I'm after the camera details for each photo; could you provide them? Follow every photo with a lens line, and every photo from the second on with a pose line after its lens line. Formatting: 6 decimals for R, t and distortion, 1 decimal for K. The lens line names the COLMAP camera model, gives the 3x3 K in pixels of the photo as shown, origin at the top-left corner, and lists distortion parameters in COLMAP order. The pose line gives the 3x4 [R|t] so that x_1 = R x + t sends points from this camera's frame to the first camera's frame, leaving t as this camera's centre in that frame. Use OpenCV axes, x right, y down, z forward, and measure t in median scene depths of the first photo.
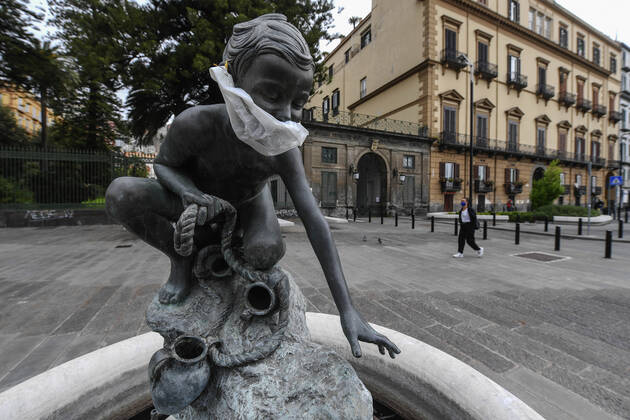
lens RADIAL K [[256.5, 0, 315.0], [0, 256.5, 207.3], [0, 0, 1]] dist [-0.019877, -0.000697]
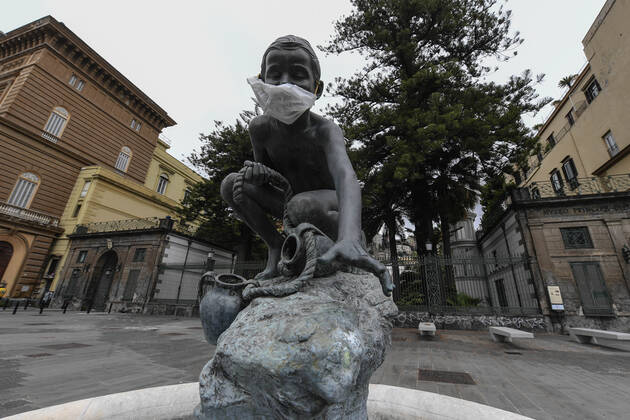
lens RADIAL K [[268.3, 0, 328.3], [0, 268.3, 198.5], [0, 0, 1]] dist [-0.023059, -0.000186]
pose [[0.746576, -0.232911, -0.623198, 0.025979], [-0.046490, 0.916165, -0.398097, 0.024718], [0.663673, 0.326182, 0.673159, 0.012193]]
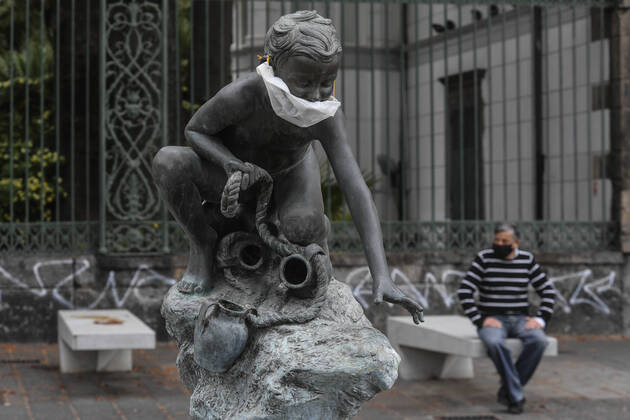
lens RADIAL K [[2133.3, 0, 315.1], [0, 2133.3, 209.8], [0, 0, 1]] dist [-0.152059, 0.000000]
pose [[0.970393, -0.004504, -0.241491, 0.073234], [-0.003391, 0.999474, -0.032265, 0.015830], [0.241509, 0.032129, 0.969867, -0.276740]]
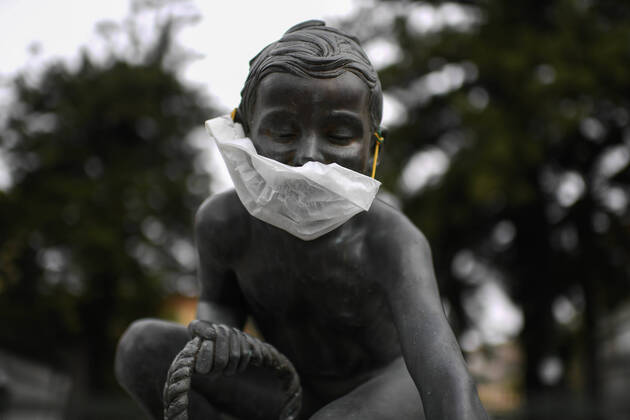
lens RADIAL K [[681.7, 0, 312.9], [0, 681.7, 212.2], [0, 0, 1]] dist [-0.133382, 0.000000]
pose [[0.765412, -0.234996, -0.599101, 0.024536], [-0.059714, 0.900993, -0.429704, 0.012844], [0.640765, 0.364675, 0.675598, 0.000898]]
